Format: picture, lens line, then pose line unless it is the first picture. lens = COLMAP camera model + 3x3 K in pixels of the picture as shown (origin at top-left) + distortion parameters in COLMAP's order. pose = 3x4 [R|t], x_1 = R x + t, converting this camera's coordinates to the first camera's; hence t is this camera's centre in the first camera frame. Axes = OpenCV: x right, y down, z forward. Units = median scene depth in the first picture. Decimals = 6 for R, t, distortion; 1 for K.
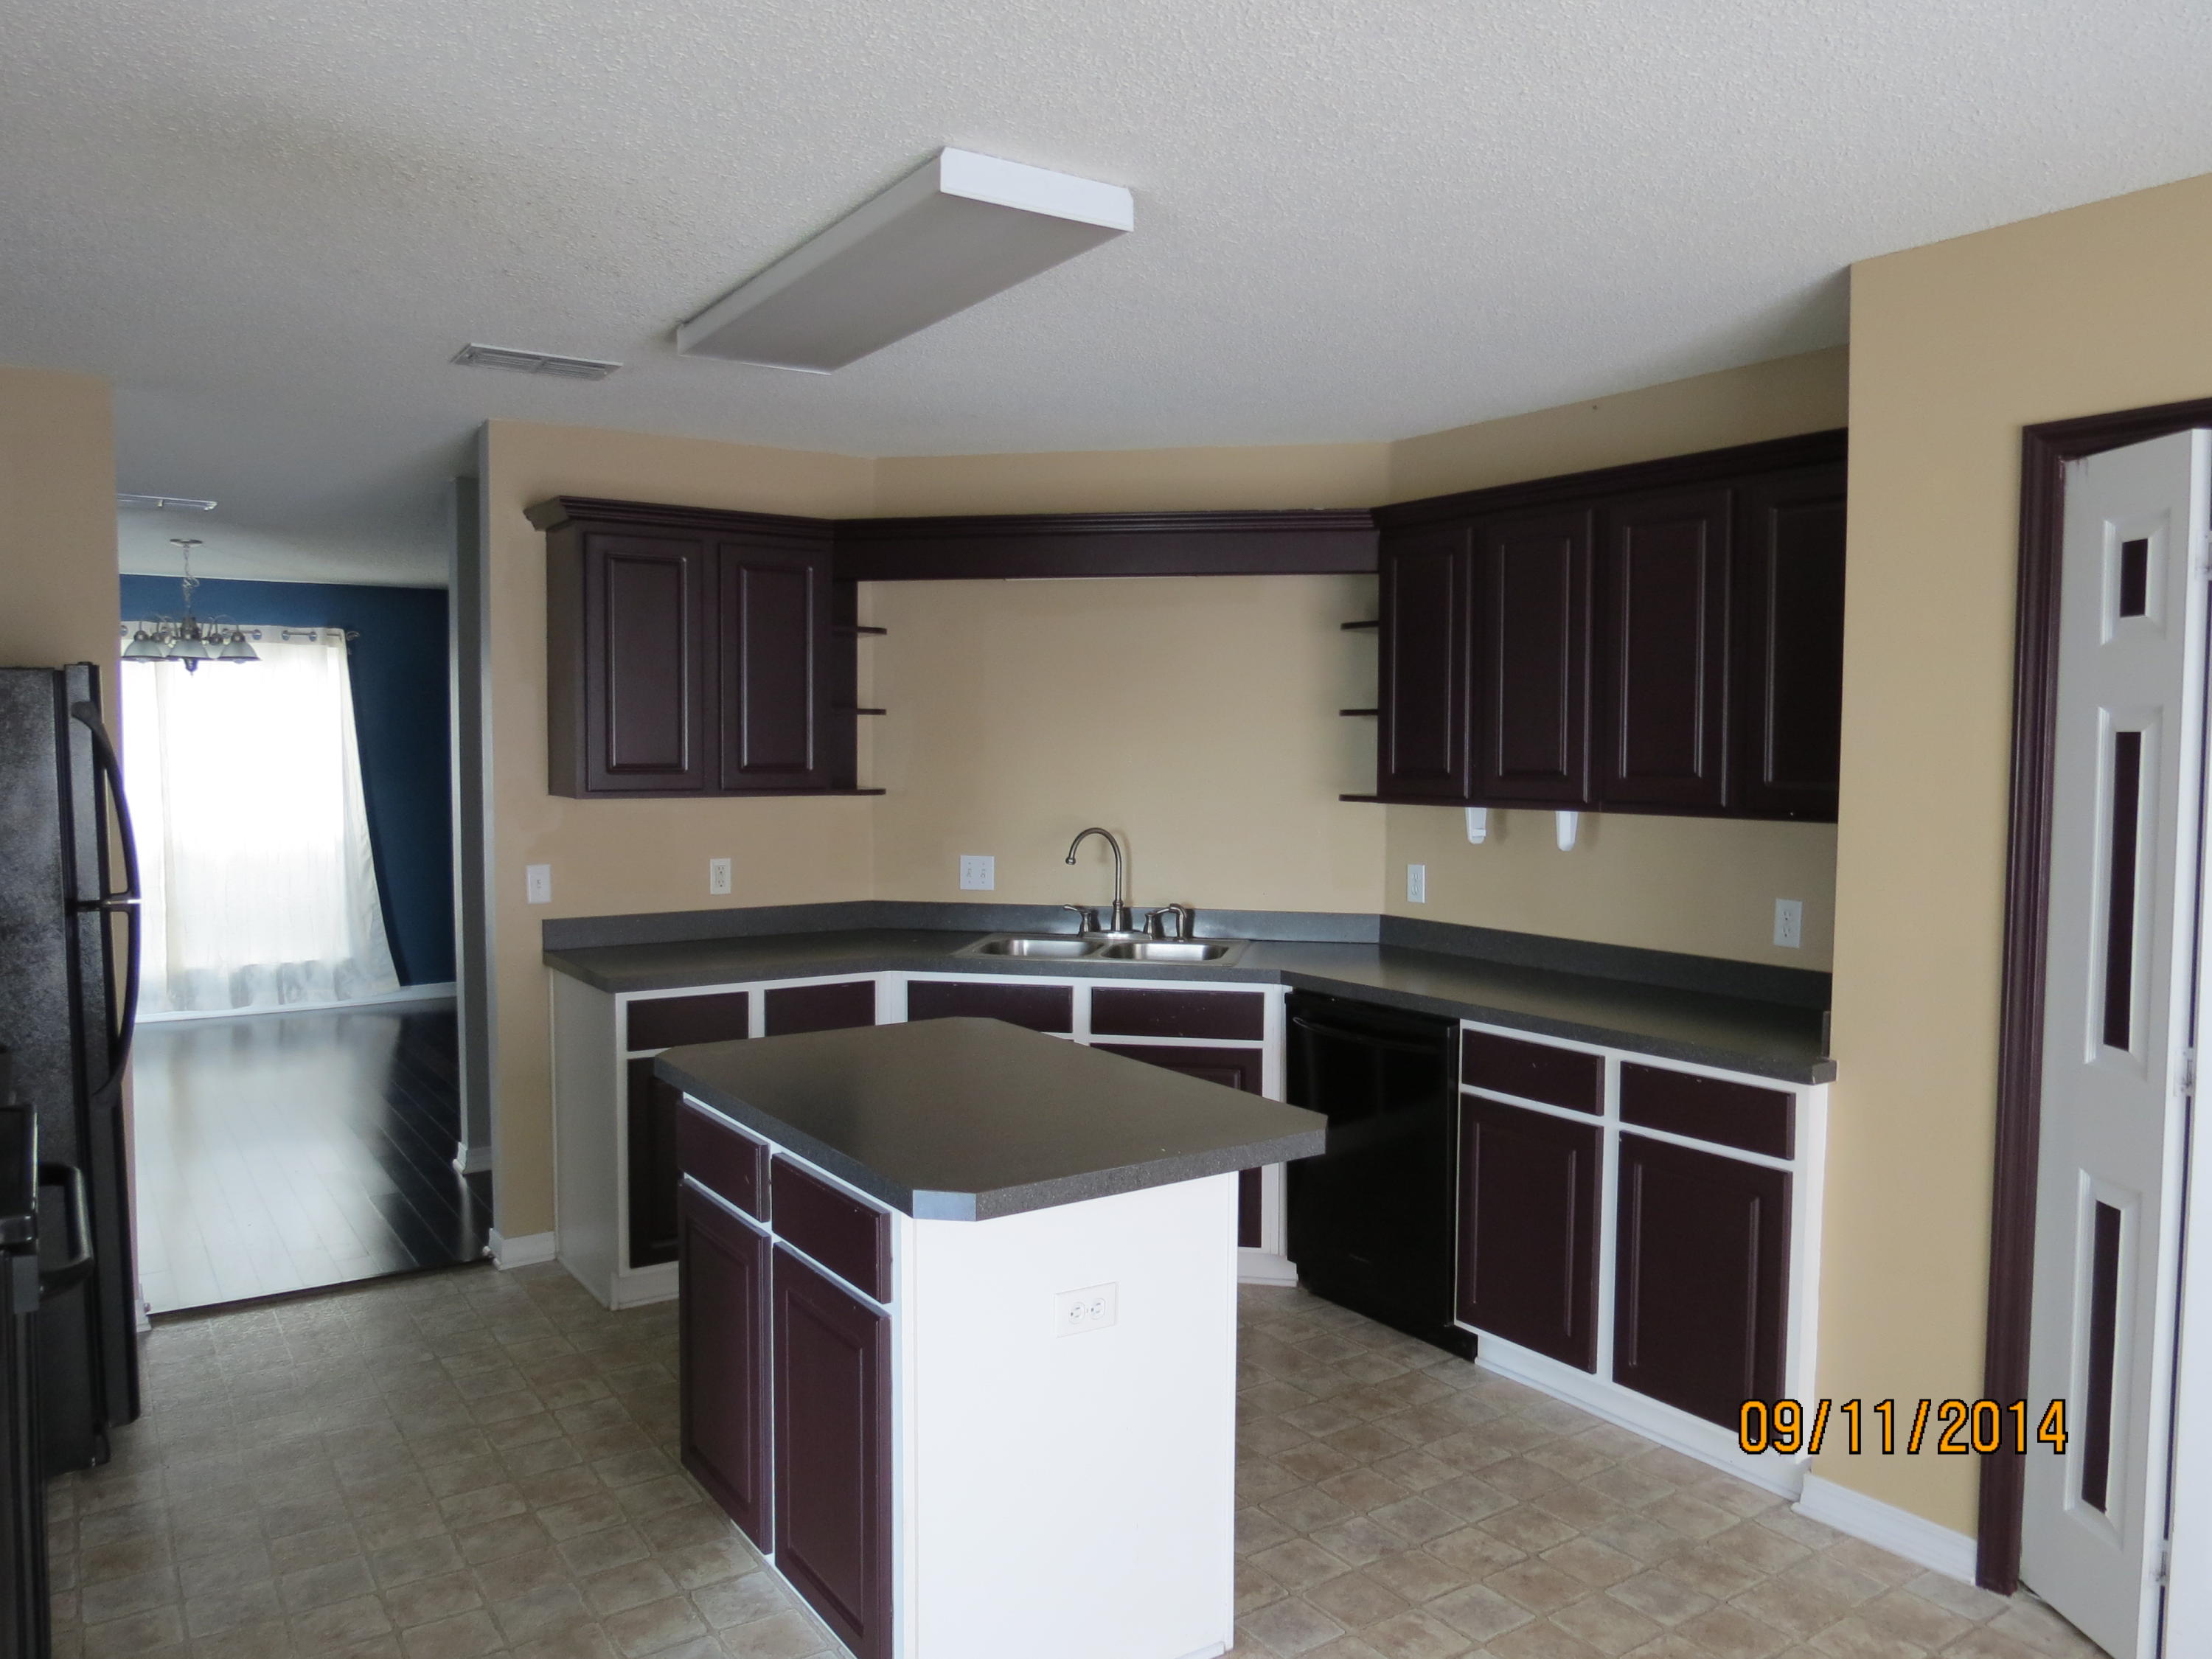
lens RADIAL K [[1569.3, 0, 1105.1], [0, 1569.3, 825.6], [0, 0, 1]] dist [-0.036297, 0.016917]
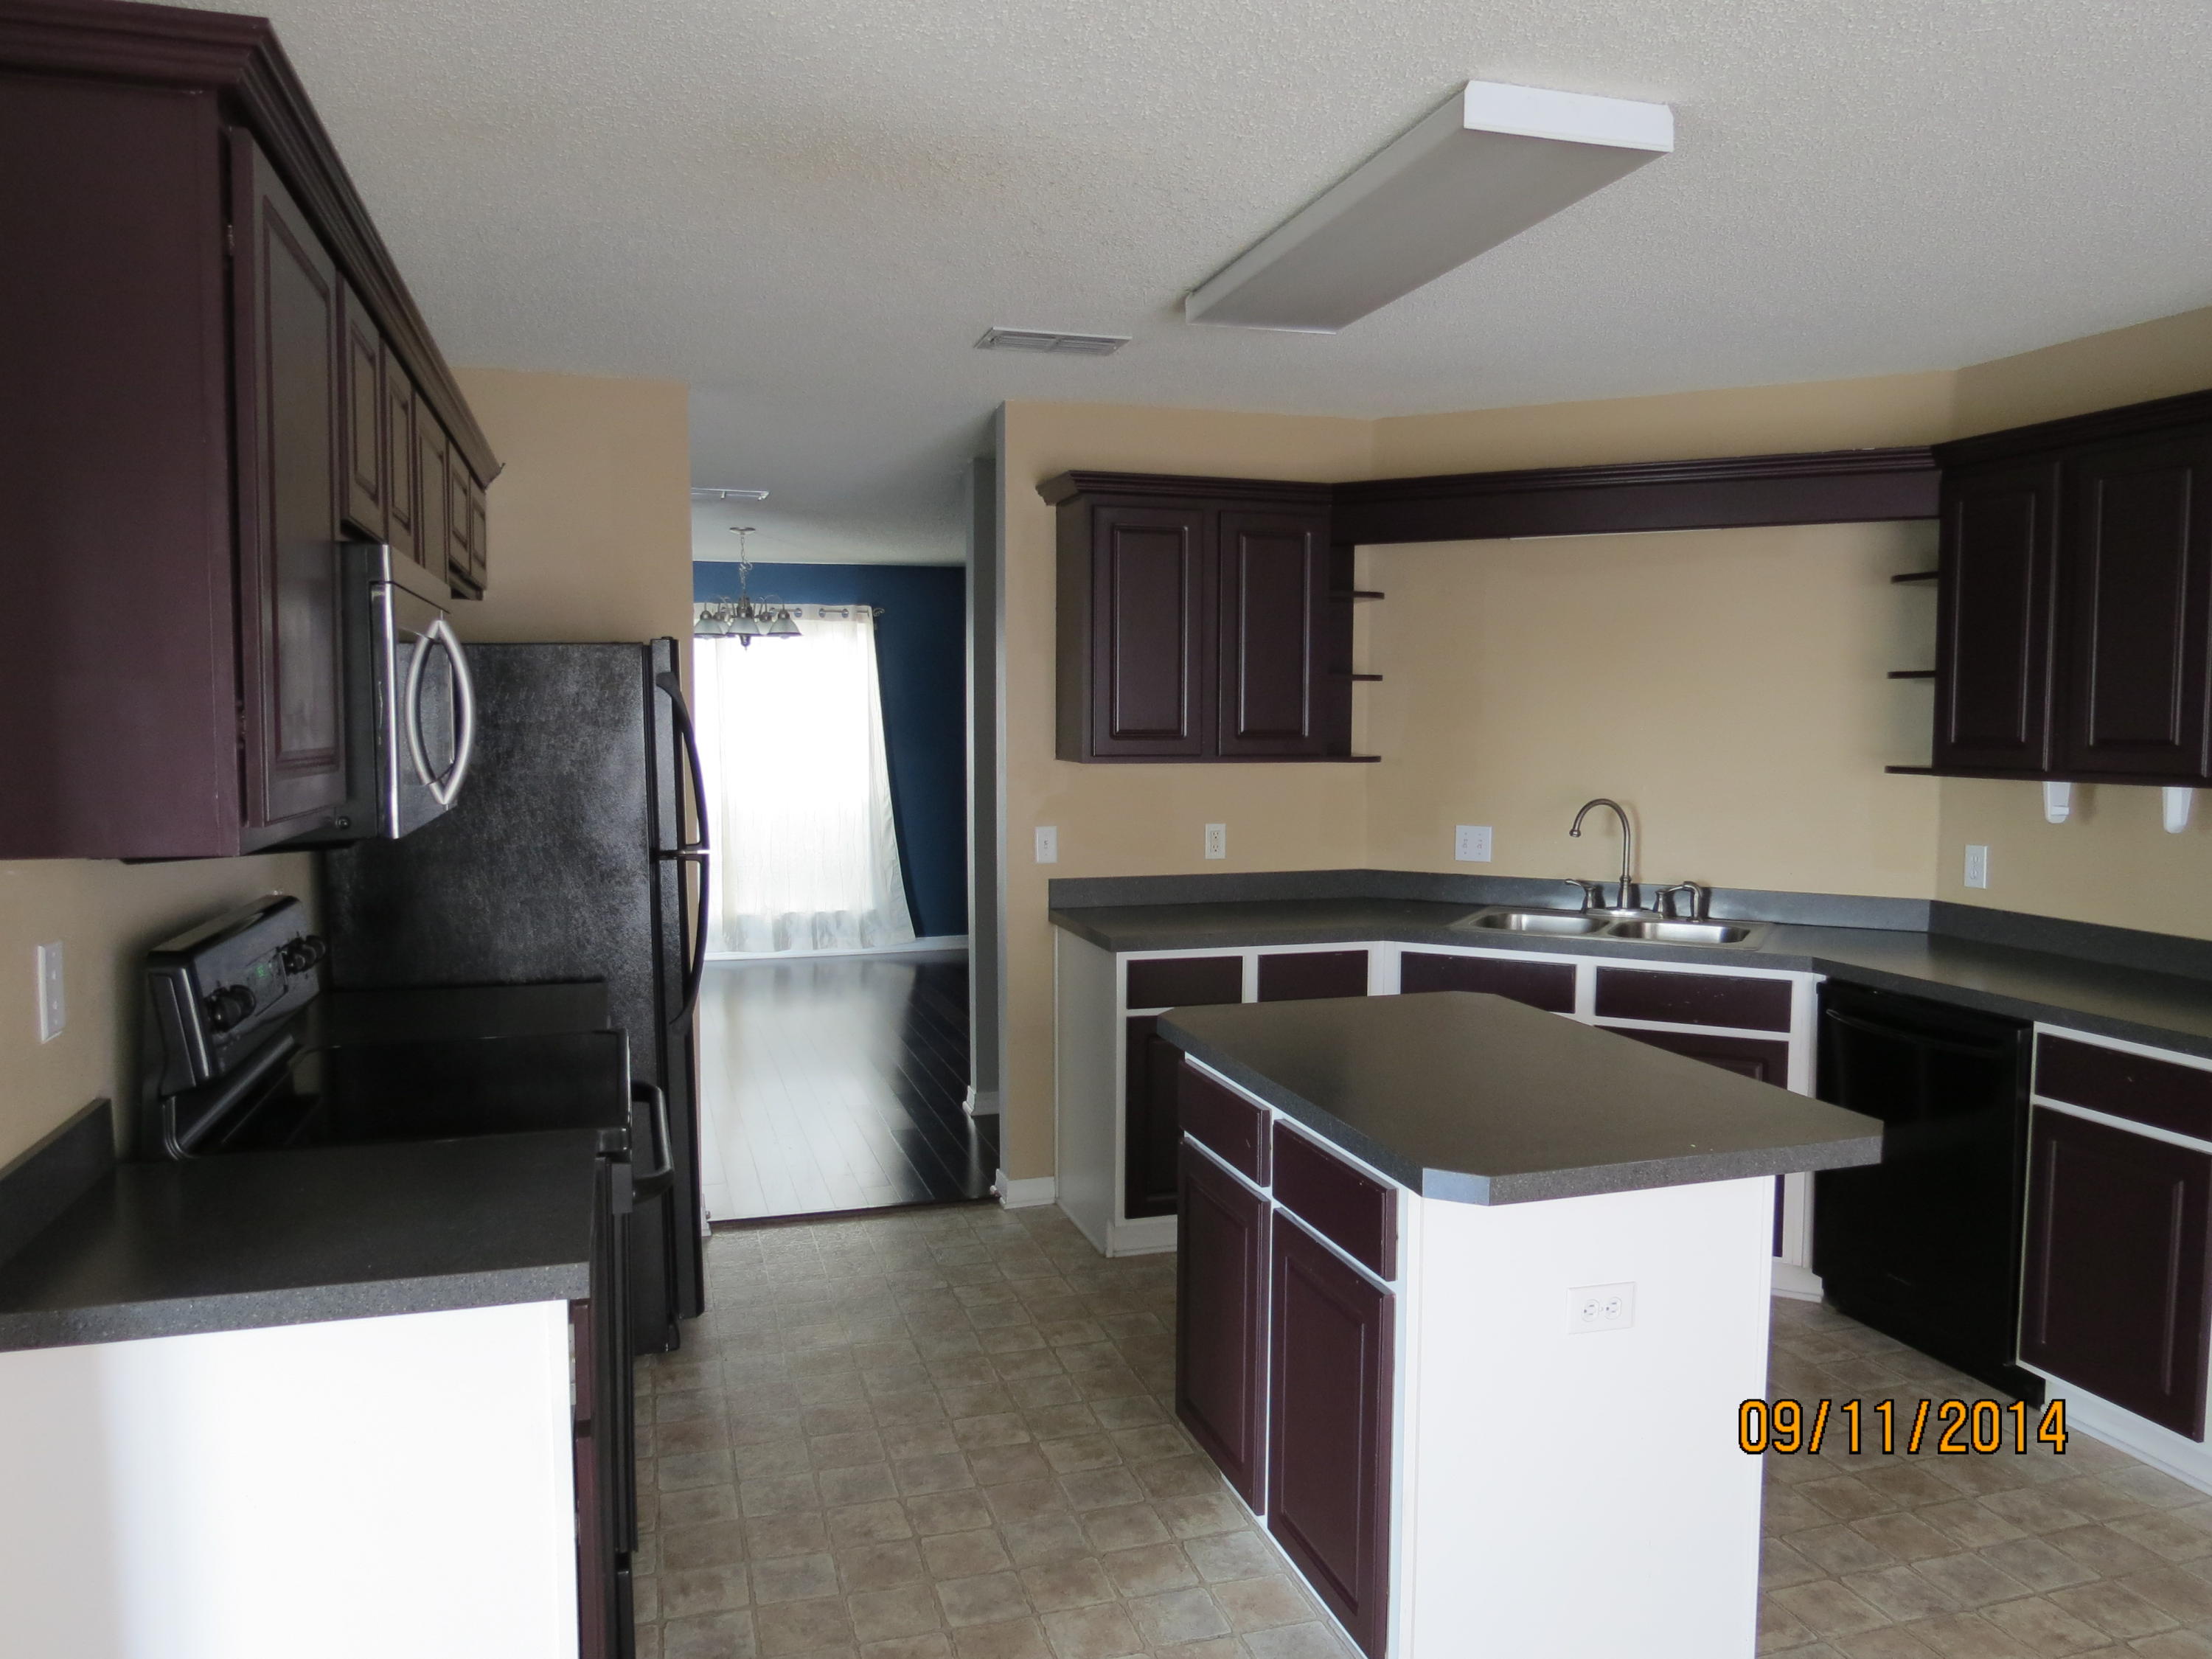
lens RADIAL K [[1569.3, 0, 1105.1], [0, 1569.3, 825.6], [0, 0, 1]] dist [-0.036297, 0.016917]
pose [[0.954553, 0.019311, -0.297414, -0.016394], [-0.013496, 0.999676, 0.021593, 0.001752], [0.297734, -0.016597, 0.954504, 0.013113]]
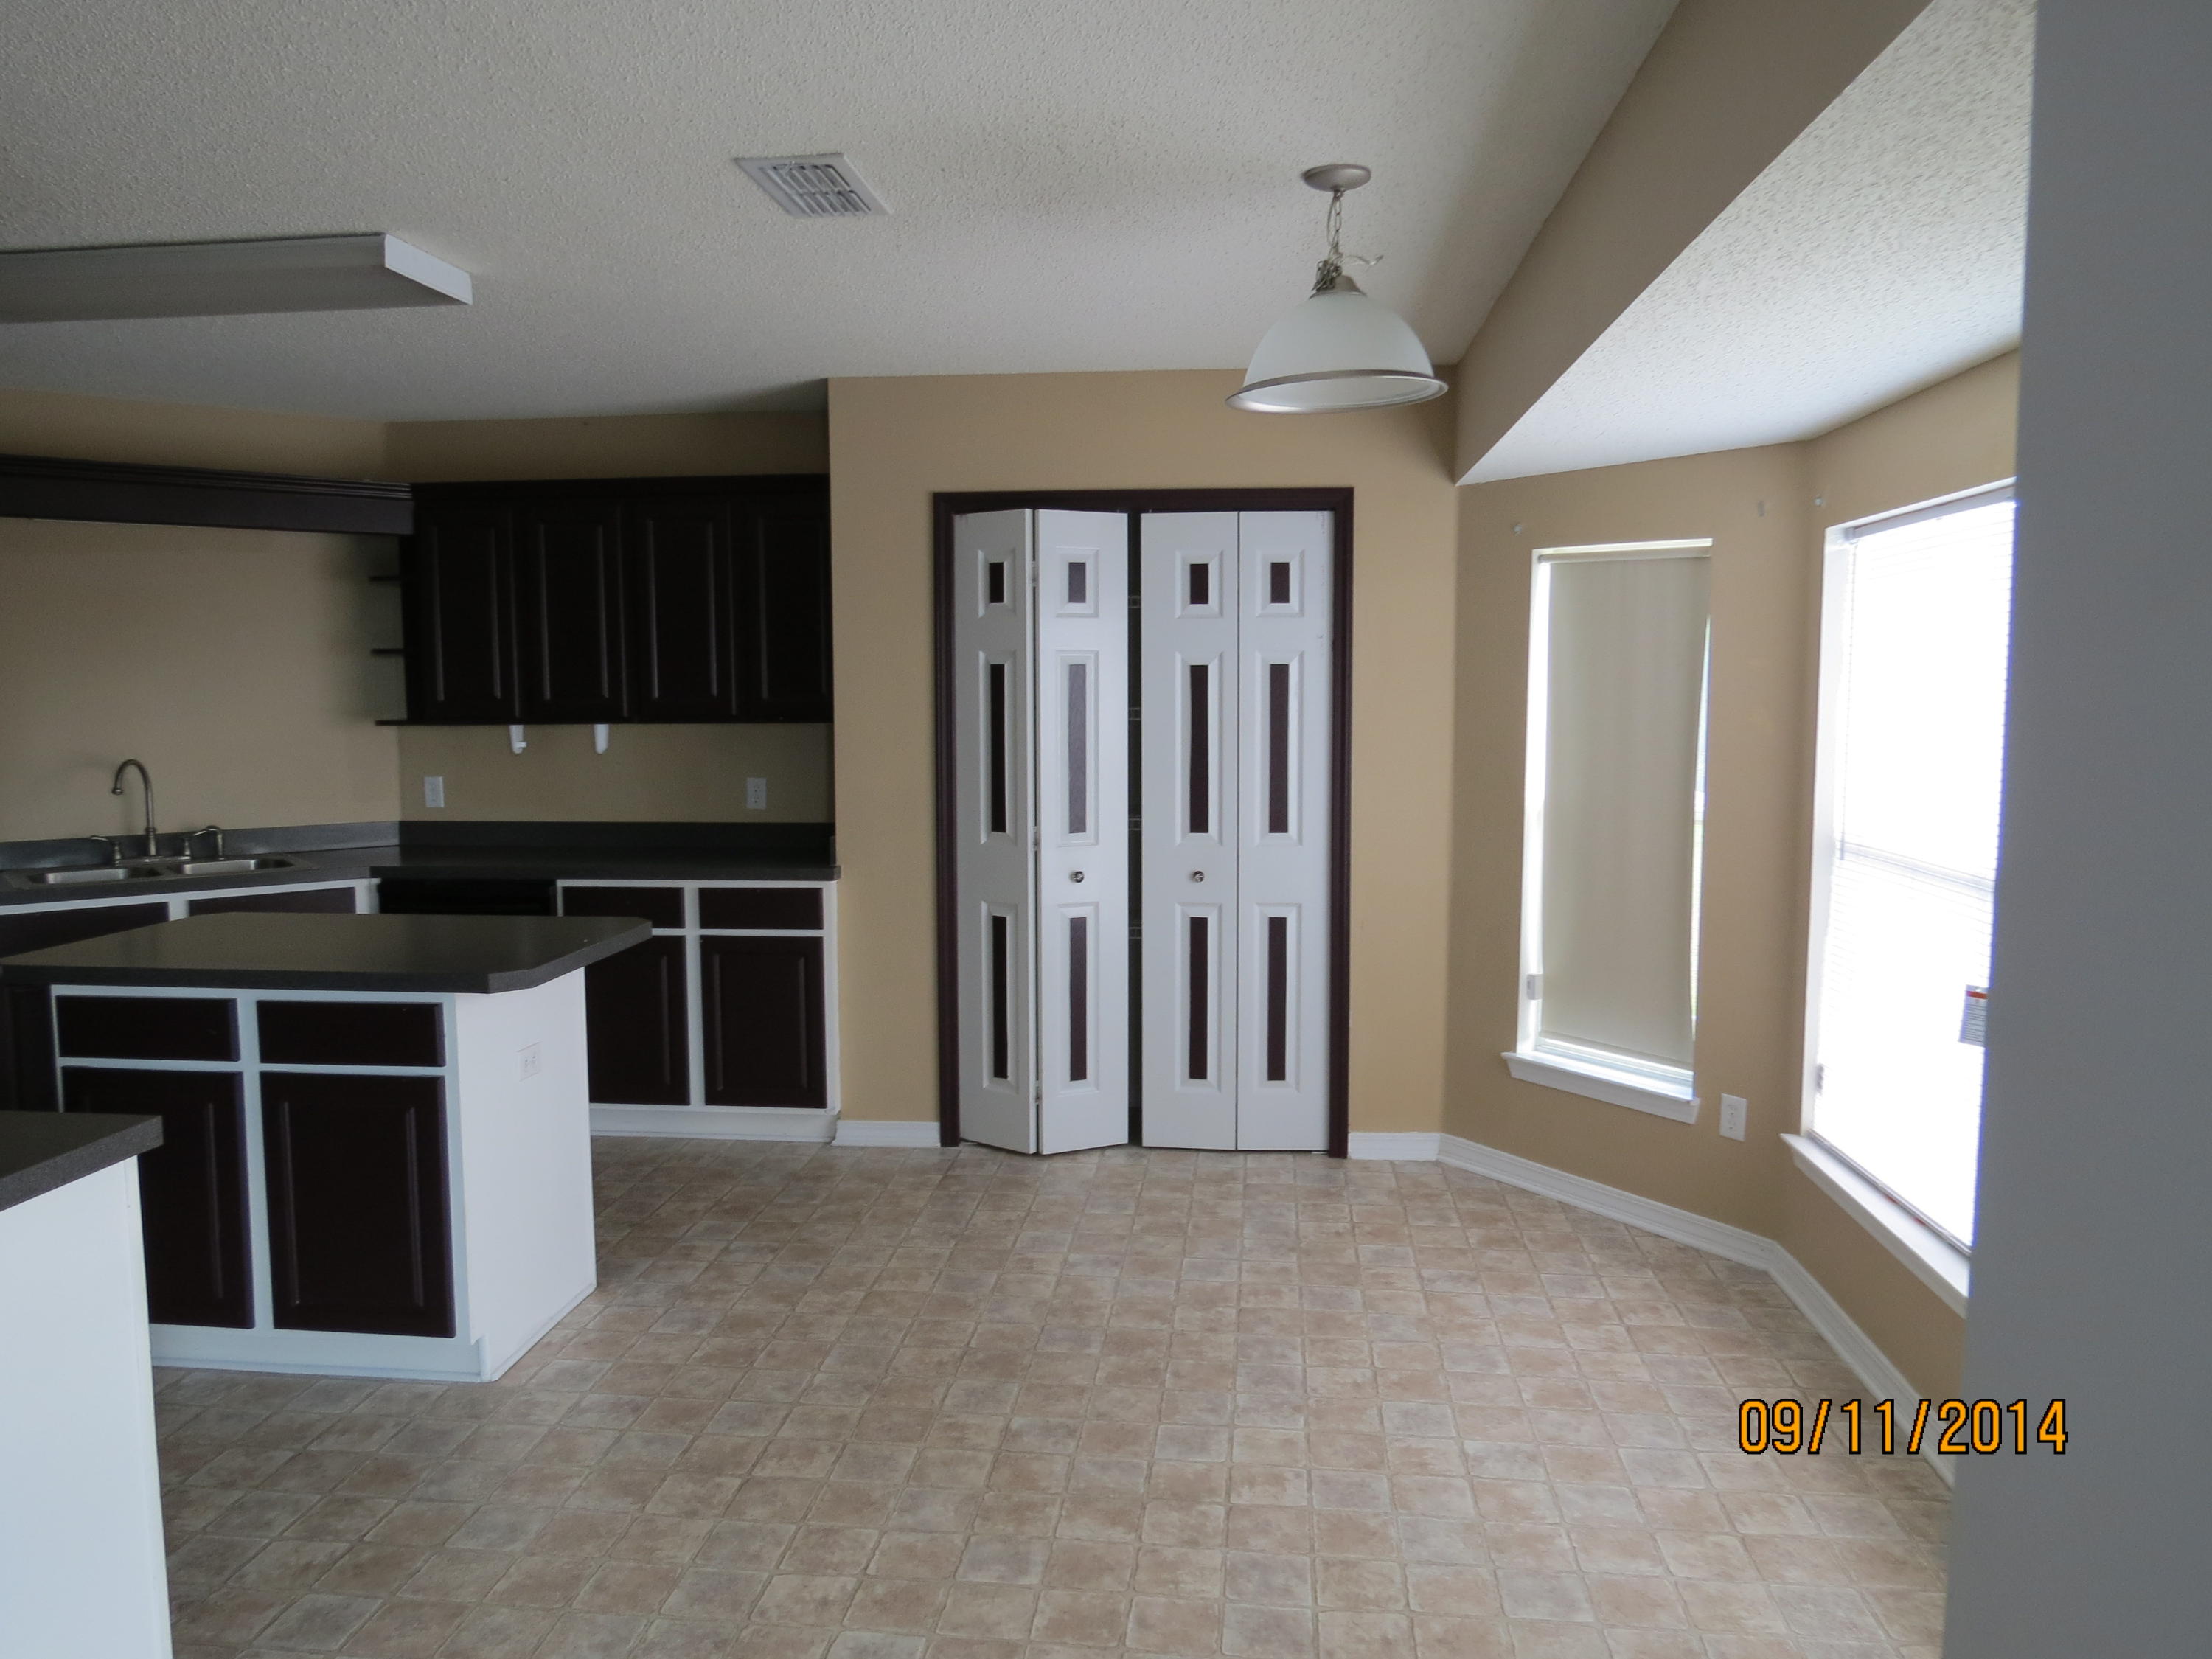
lens RADIAL K [[1559.7, 0, 1107.8], [0, 1559.7, 821.6], [0, 0, 1]] dist [-0.039116, 0.016998]
pose [[0.642608, -0.075379, 0.762478, -0.528919], [0.047345, 0.997154, 0.058677, 0.018979], [-0.764731, -0.001607, 0.644348, -0.243009]]
